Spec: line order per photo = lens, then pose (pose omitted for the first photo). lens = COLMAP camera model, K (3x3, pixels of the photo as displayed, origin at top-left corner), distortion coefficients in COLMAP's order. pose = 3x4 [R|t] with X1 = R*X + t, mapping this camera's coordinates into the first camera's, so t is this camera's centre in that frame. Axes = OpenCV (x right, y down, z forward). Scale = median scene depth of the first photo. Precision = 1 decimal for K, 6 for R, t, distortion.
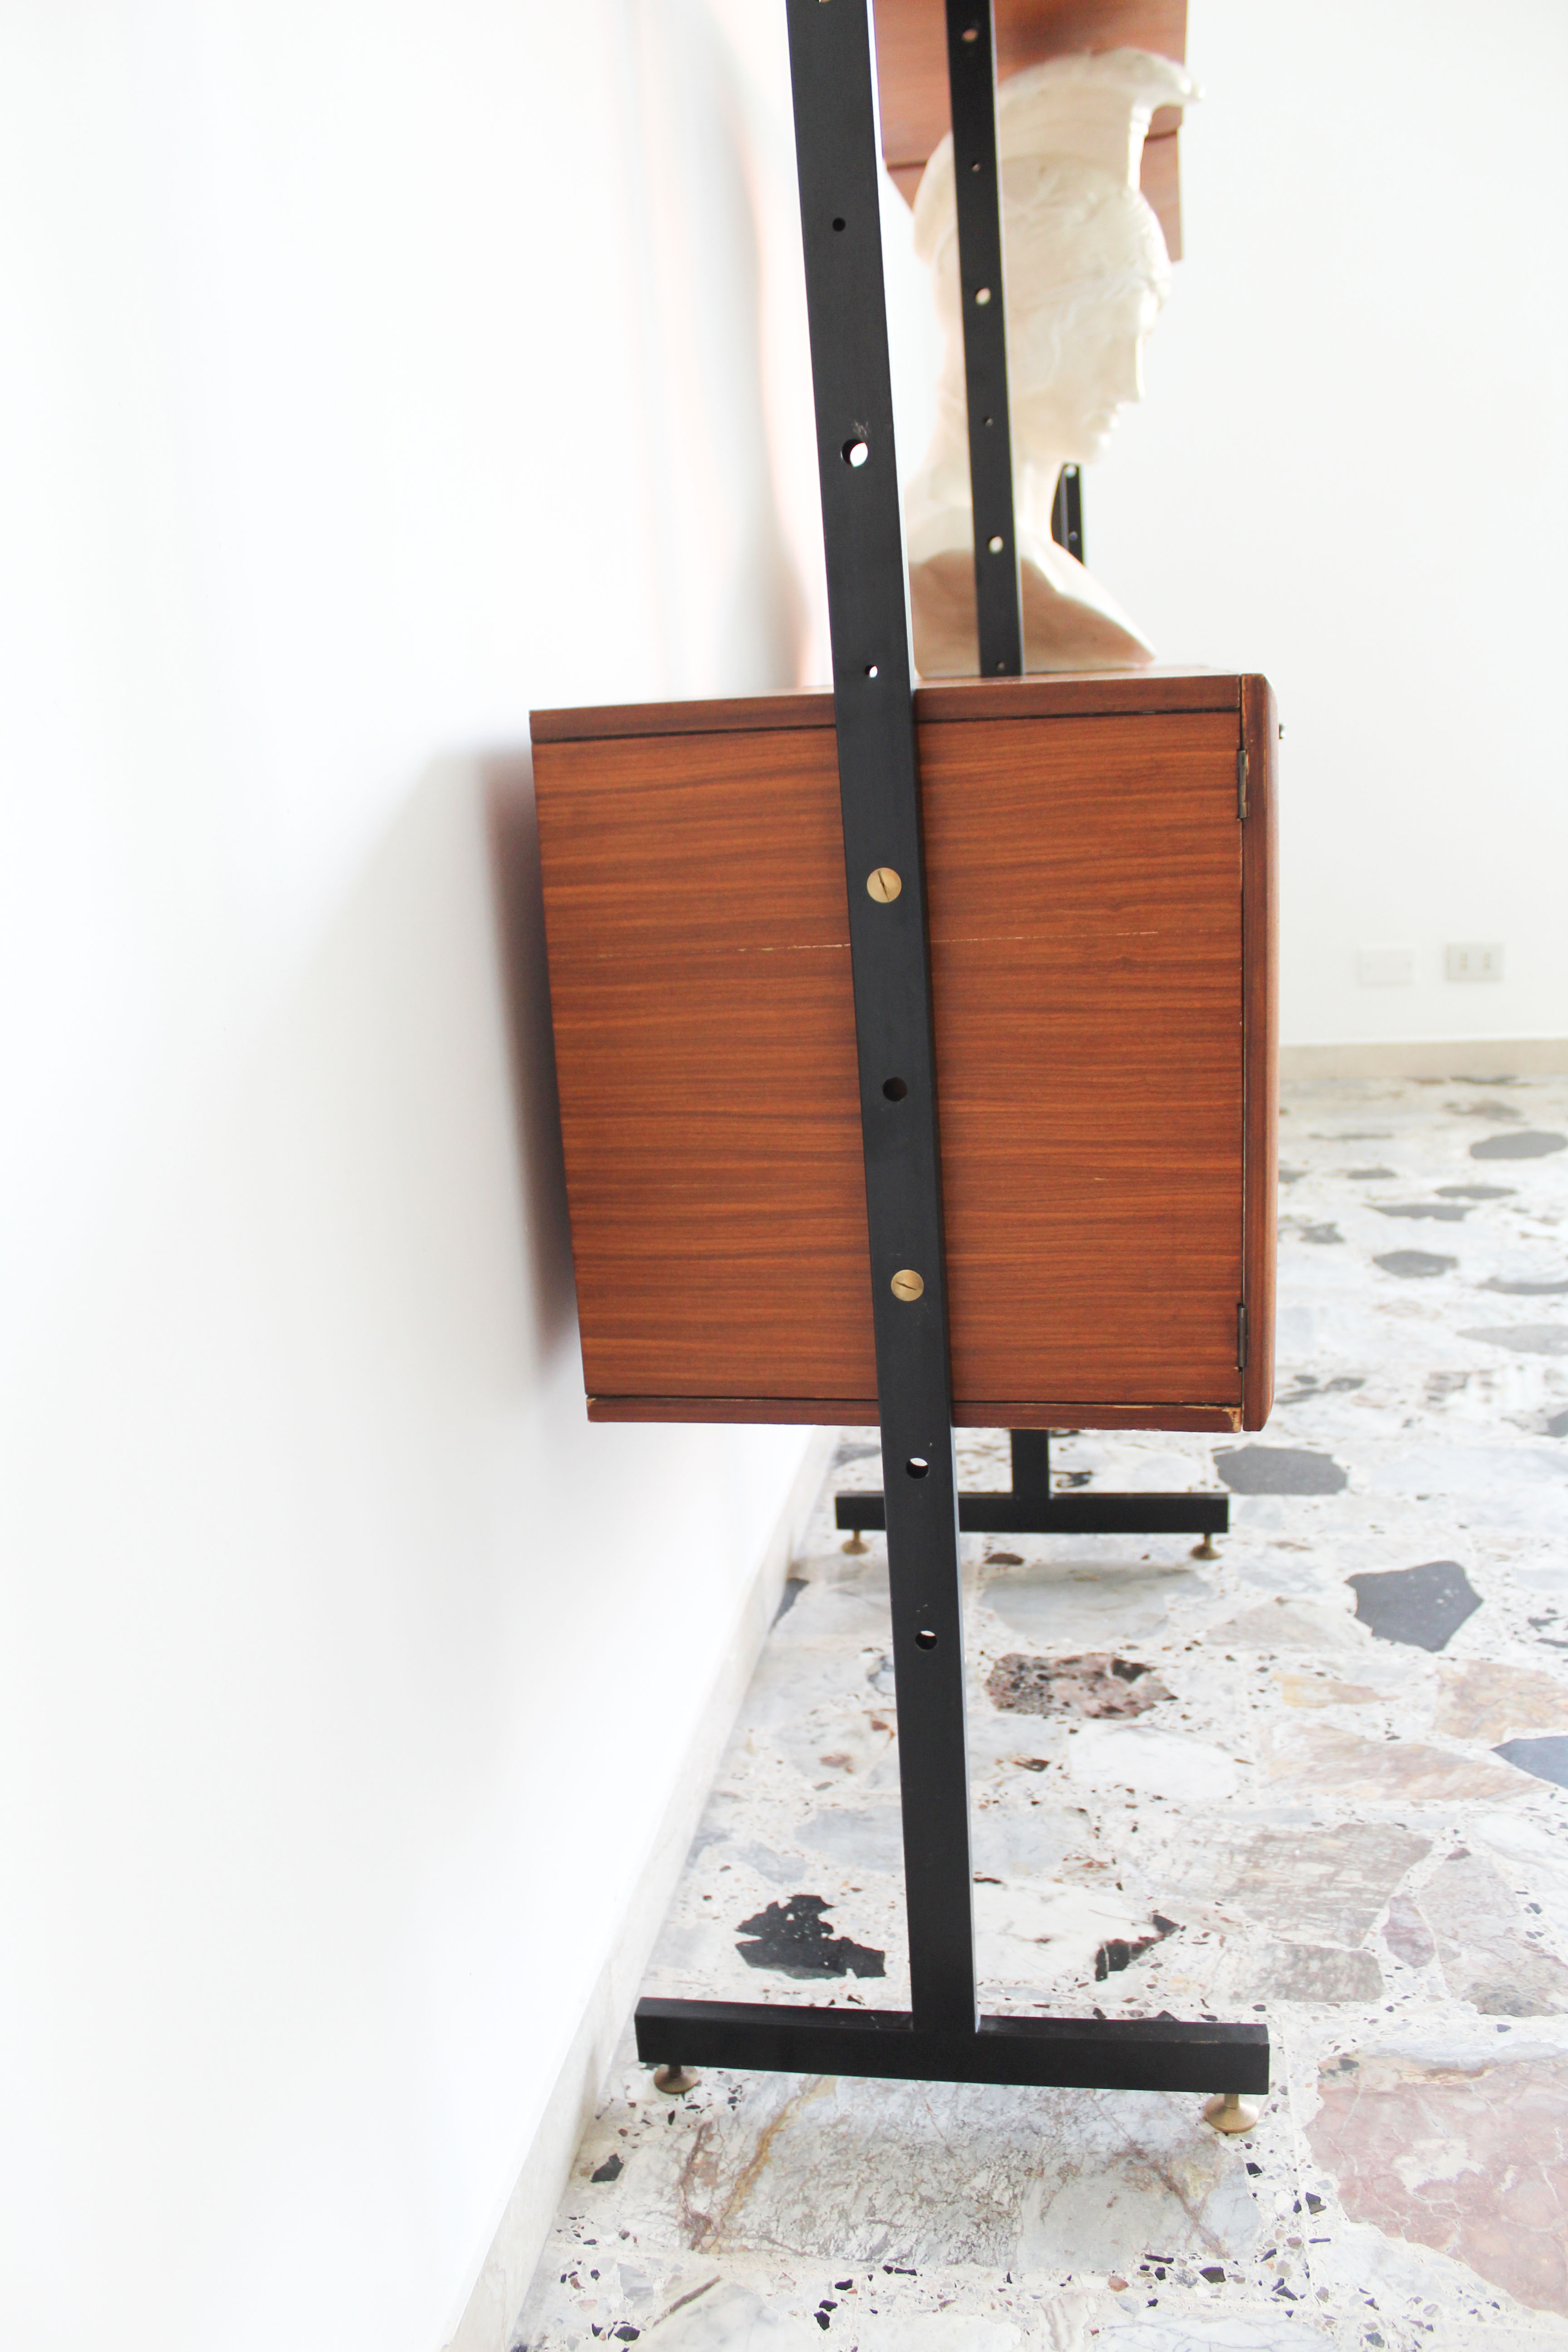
lens RADIAL K [[1942.0, 0, 758.6], [0, 1942.0, 1156.6], [0, 0, 1]] dist [-0.153472, 0.118702]
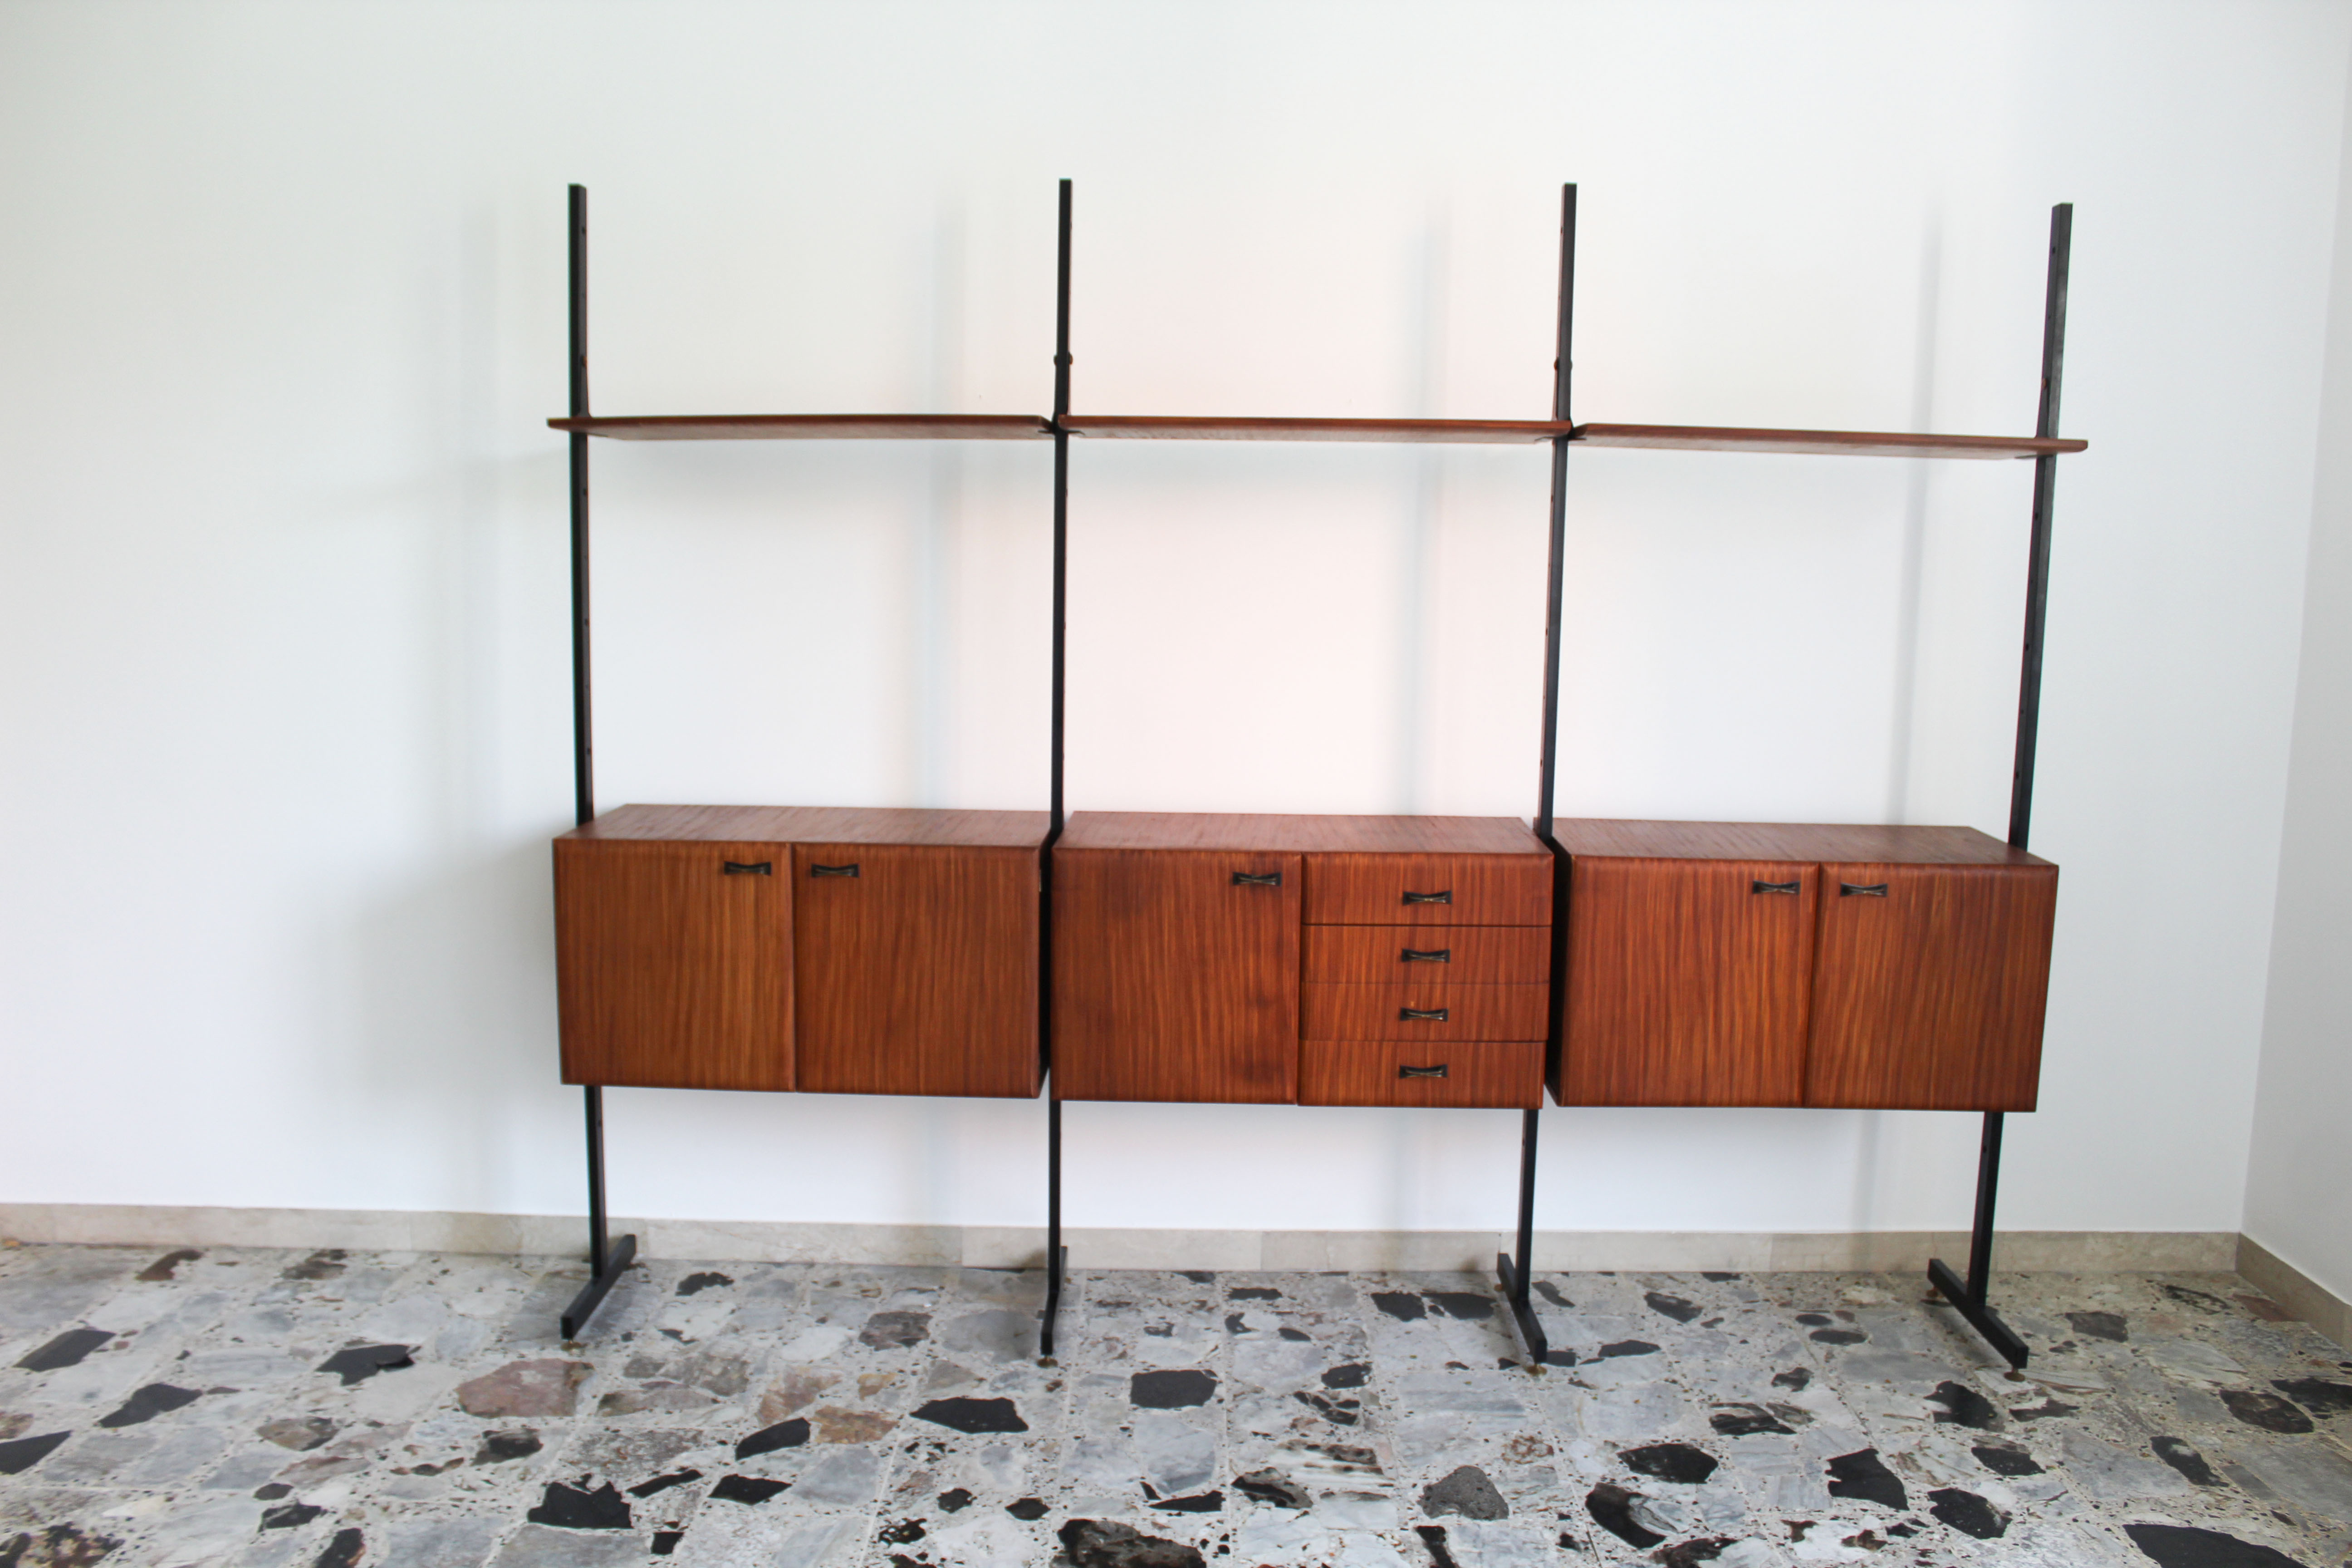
lens RADIAL K [[1942.0, 0, 1177.8], [0, 1942.0, 795.3], [0, 0, 1]] dist [-0.153472, 0.118702]
pose [[0.166069, 0.194218, -0.966799, 1.778667], [-0.259933, 0.954361, 0.147070, -0.536758], [0.951239, 0.226879, 0.208973, 0.671092]]
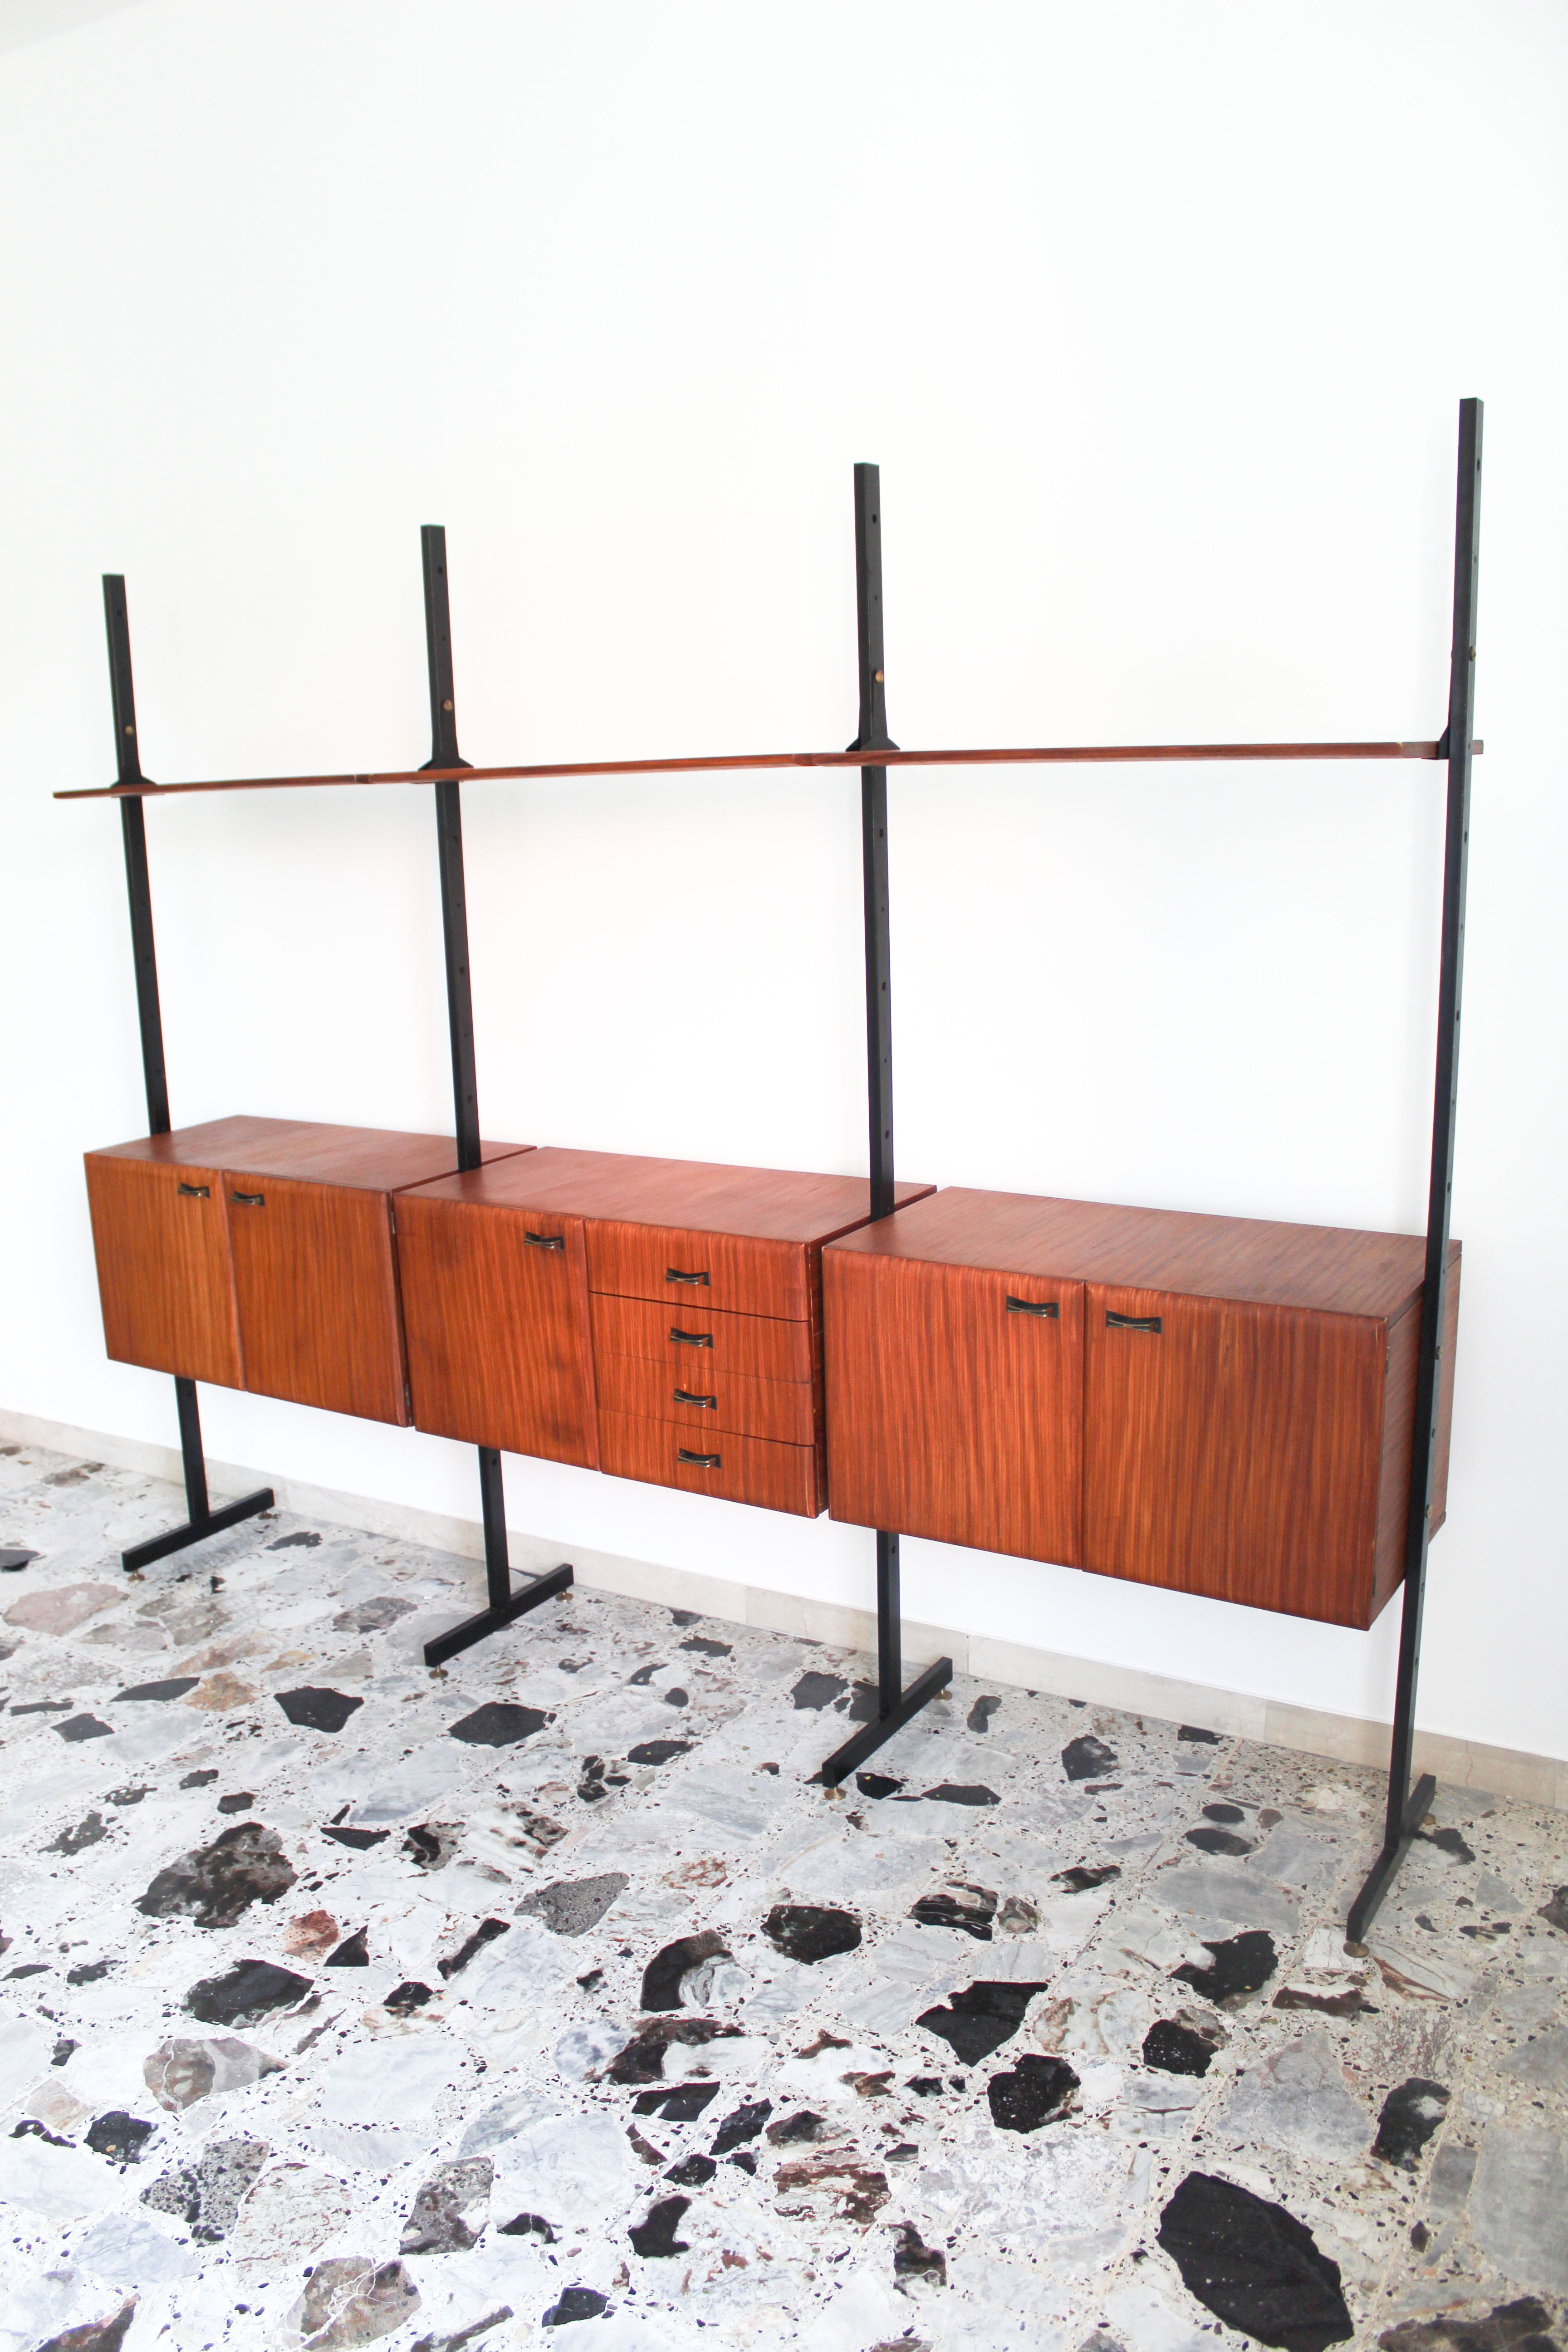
lens RADIAL K [[1942.0, 0, 755.2], [0, 1942.0, 1169.6], [0, 0, 1]] dist [-0.153472, 0.118702]
pose [[-0.368831, 0.269534, -0.889559, 1.572505], [-0.167844, 0.921988, 0.348951, -0.878929], [0.914217, 0.278011, -0.294818, 1.680576]]
